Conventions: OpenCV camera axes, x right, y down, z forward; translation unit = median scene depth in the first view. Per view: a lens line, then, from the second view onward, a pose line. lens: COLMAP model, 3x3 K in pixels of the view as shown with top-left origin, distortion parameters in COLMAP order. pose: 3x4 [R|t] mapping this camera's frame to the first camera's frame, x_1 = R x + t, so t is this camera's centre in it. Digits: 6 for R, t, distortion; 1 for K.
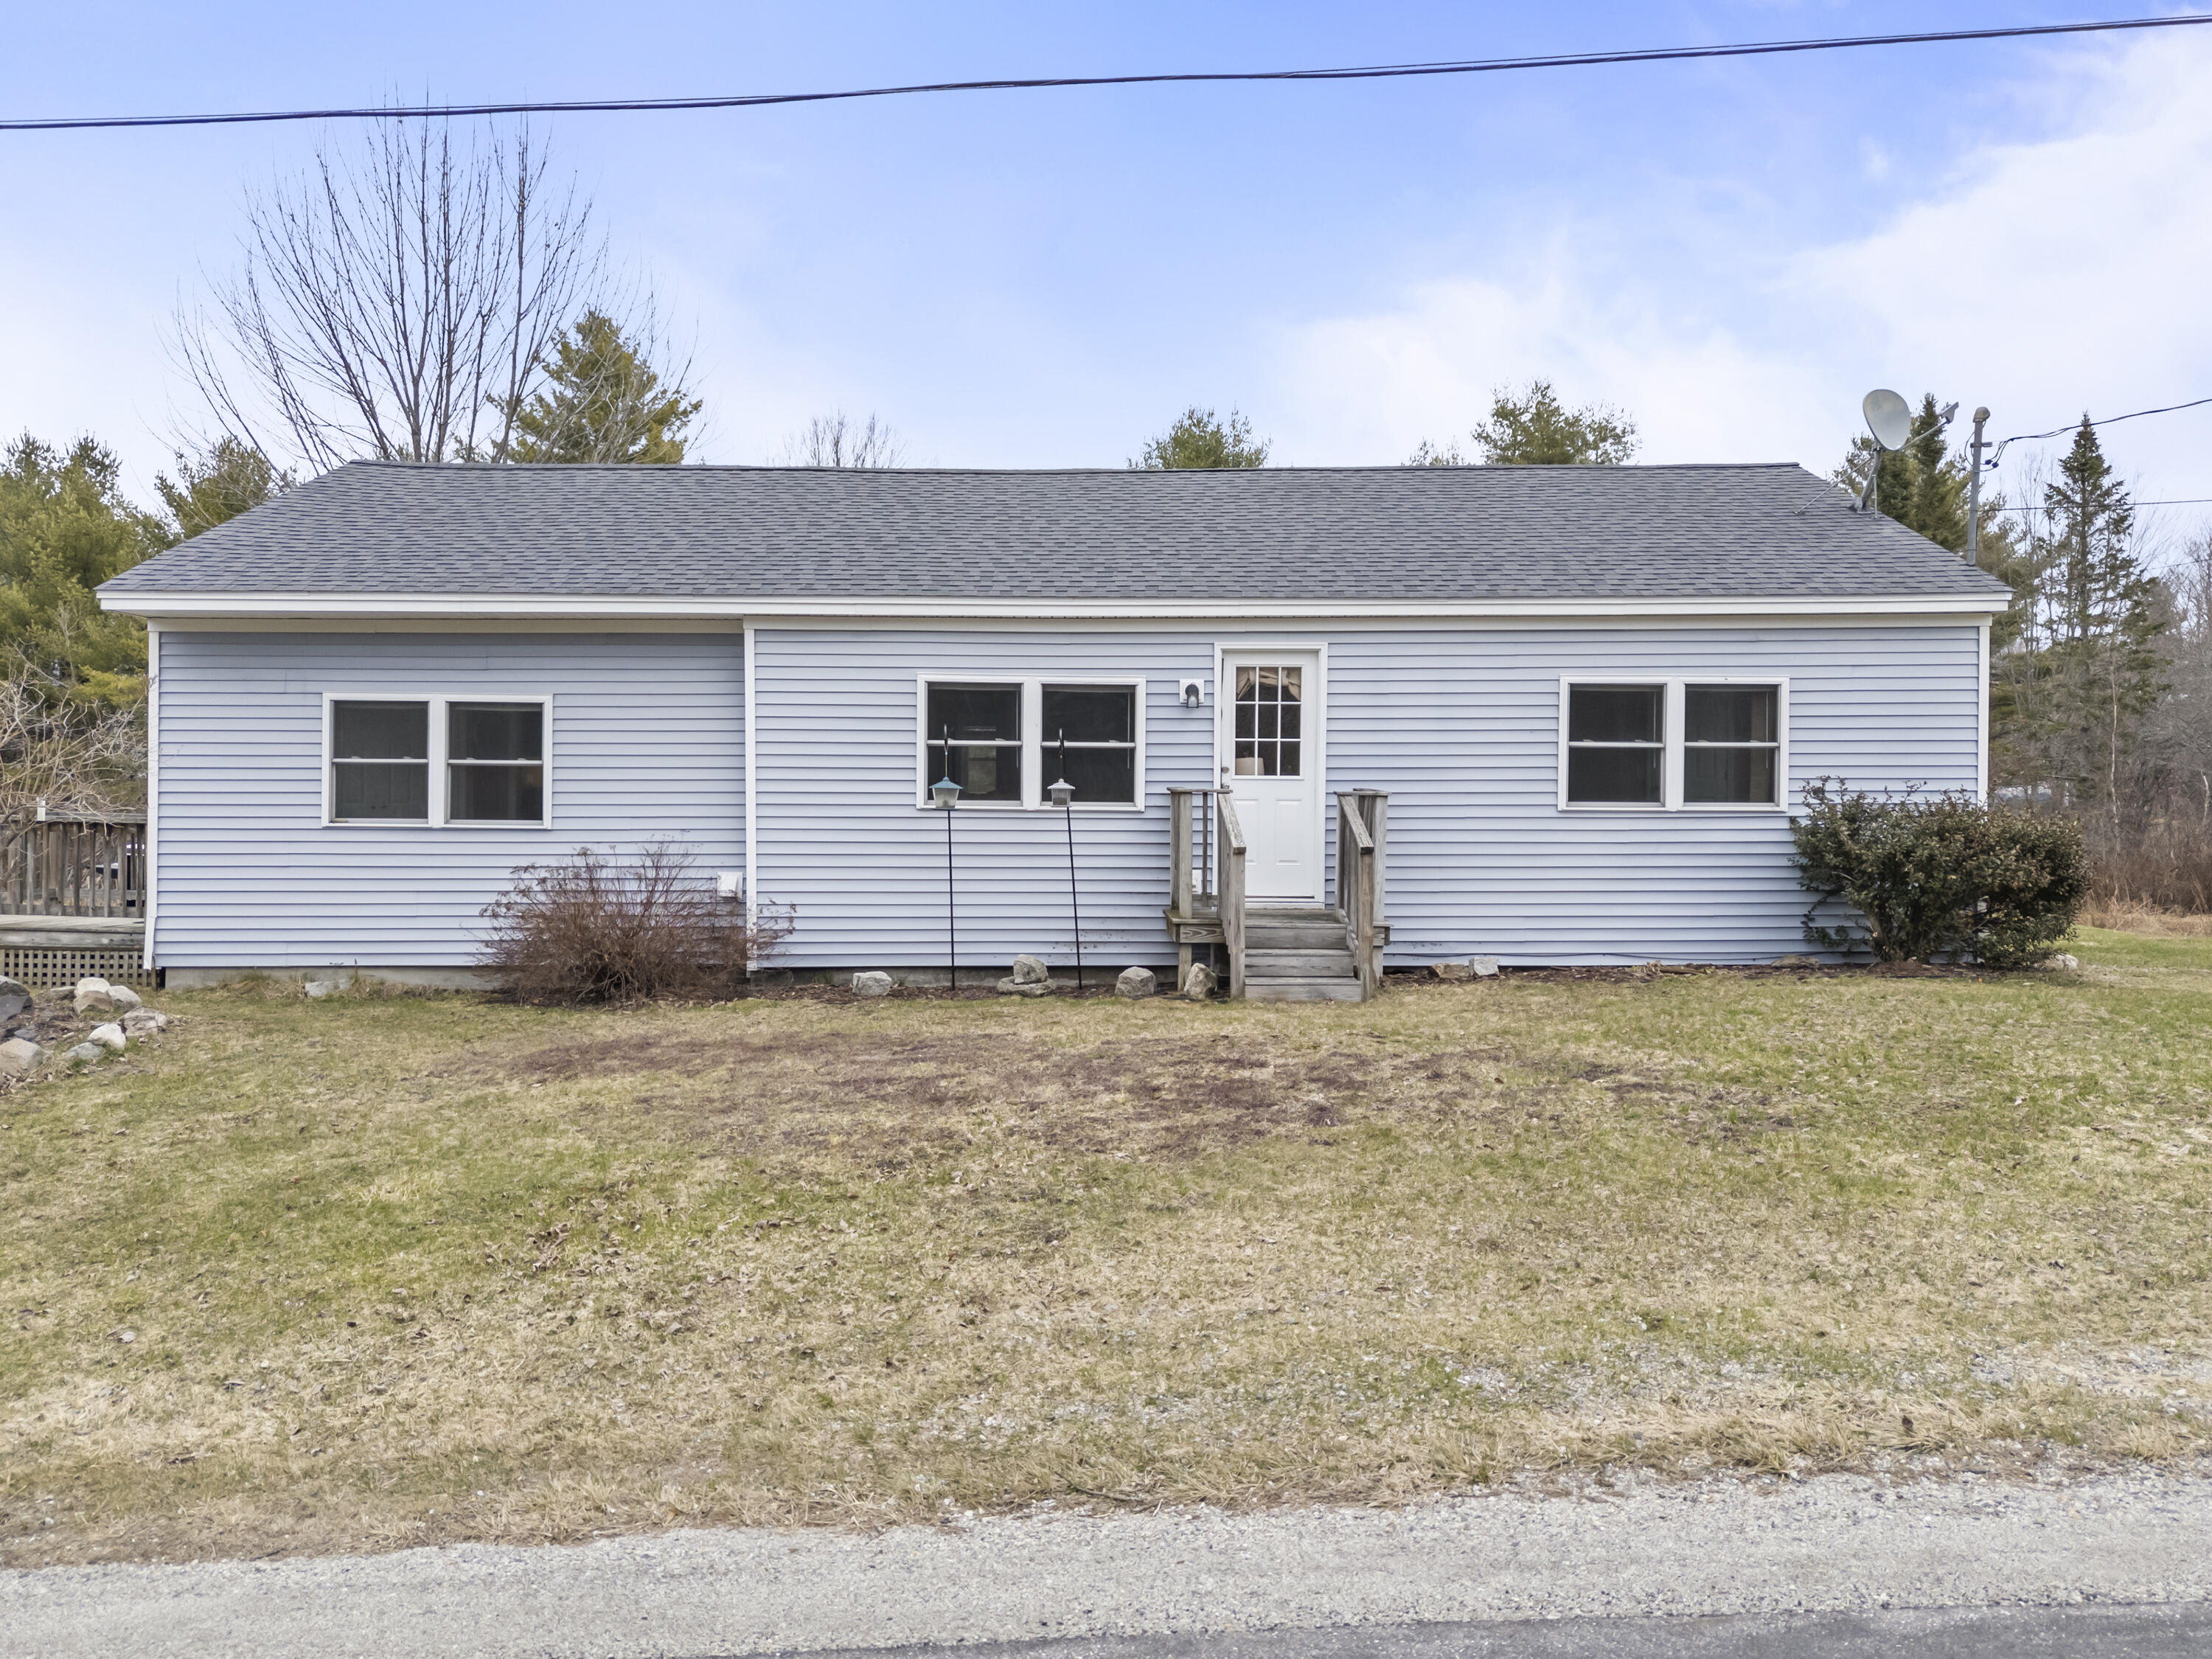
lens RADIAL K [[1540.9, 0, 1107.8], [0, 1540.9, 834.4], [0, 0, 1]] dist [0.024569, -0.003765]
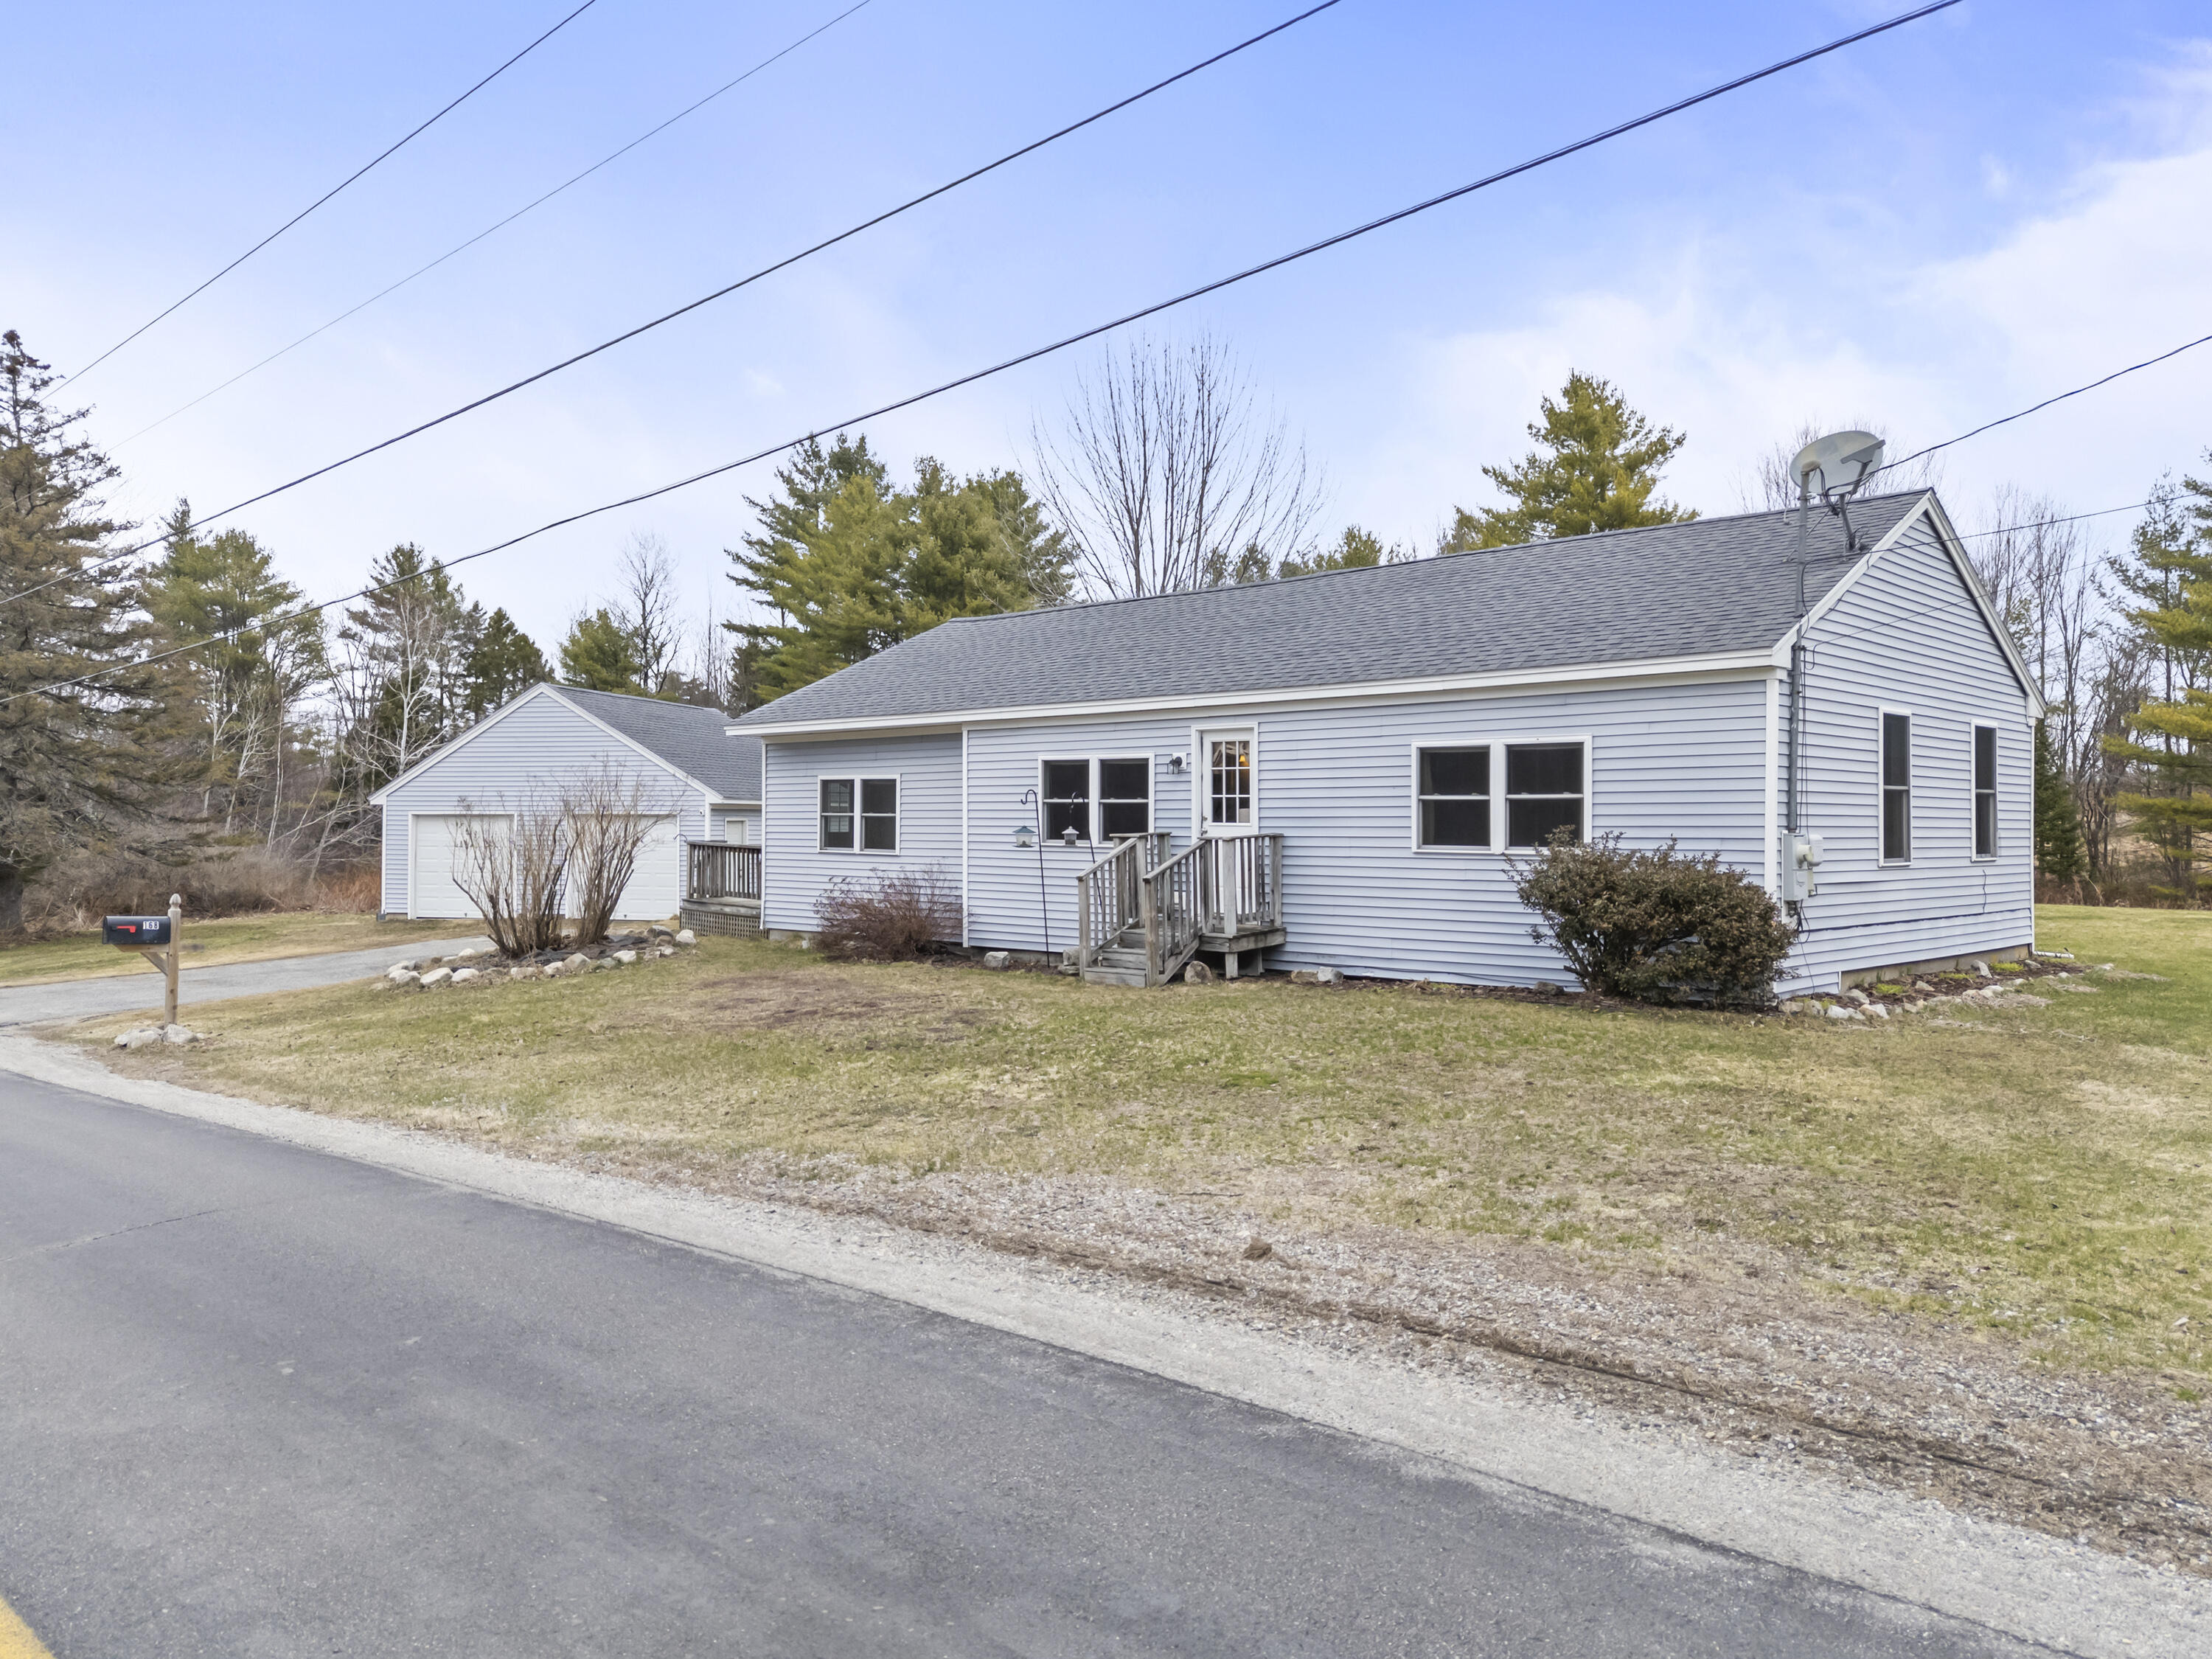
lens RADIAL K [[1619.3, 0, 1091.6], [0, 1619.3, 812.3], [0, 0, 1]] dist [0.071014, -0.052928]
pose [[0.717176, -0.003576, -0.696883, 0.997579], [-0.021431, 0.999401, -0.027183, -0.006943], [0.696563, 0.034429, 0.716669, -0.087515]]
